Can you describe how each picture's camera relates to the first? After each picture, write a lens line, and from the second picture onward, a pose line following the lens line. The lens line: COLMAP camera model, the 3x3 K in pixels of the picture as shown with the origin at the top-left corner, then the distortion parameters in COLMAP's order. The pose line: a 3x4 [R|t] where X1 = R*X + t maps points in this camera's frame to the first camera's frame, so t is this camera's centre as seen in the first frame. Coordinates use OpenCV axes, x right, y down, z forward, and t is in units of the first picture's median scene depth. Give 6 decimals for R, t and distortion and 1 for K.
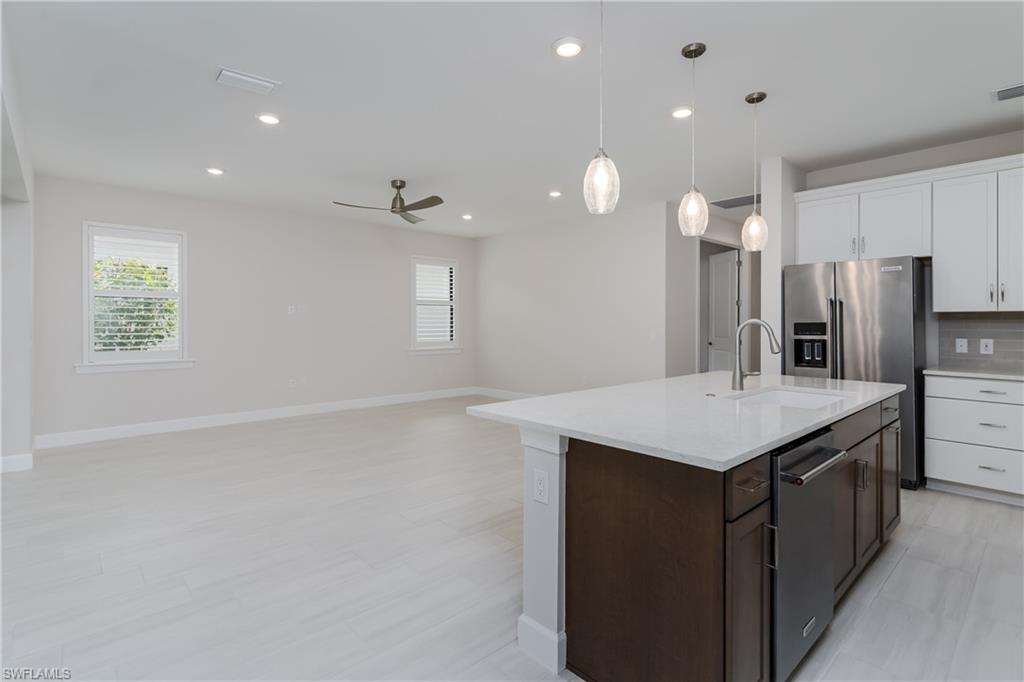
lens RADIAL K [[496.0, 0, 507.2], [0, 496.0, 317.5], [0, 0, 1]] dist [-0.000176, -0.000028]
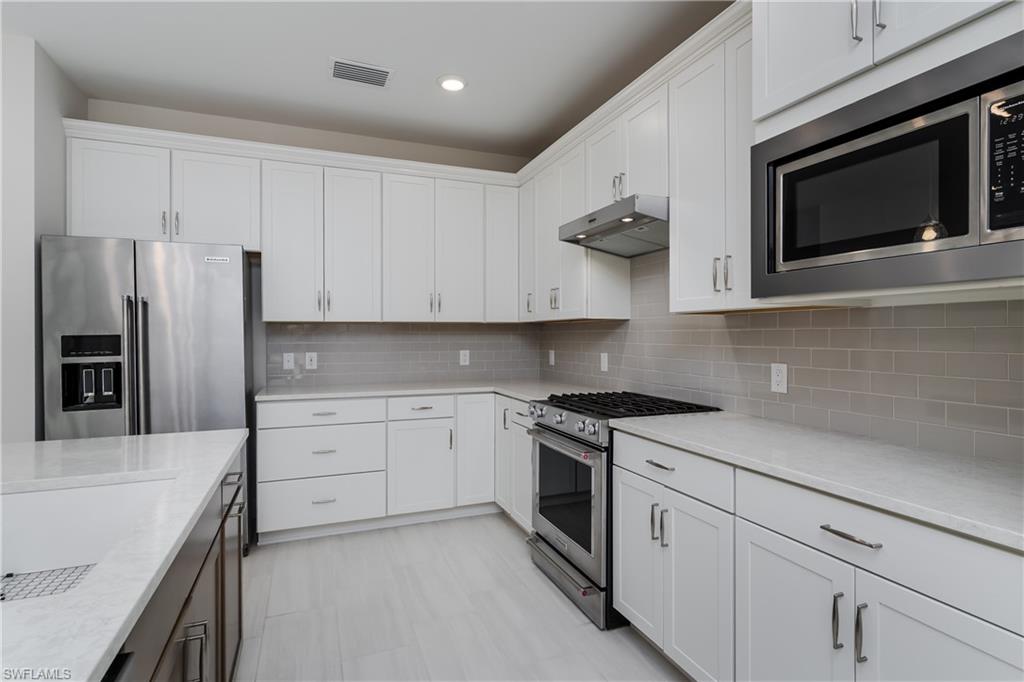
lens RADIAL K [[496.0, 0, 506.3], [0, 496.0, 337.1], [0, 0, 1]] dist [-0.000176, -0.000028]
pose [[0.339222, -0.007832, 0.940674, 0.228809], [-0.002590, 0.999954, 0.009259, 0.005965], [-0.940703, -0.005577, 0.339186, 0.344702]]
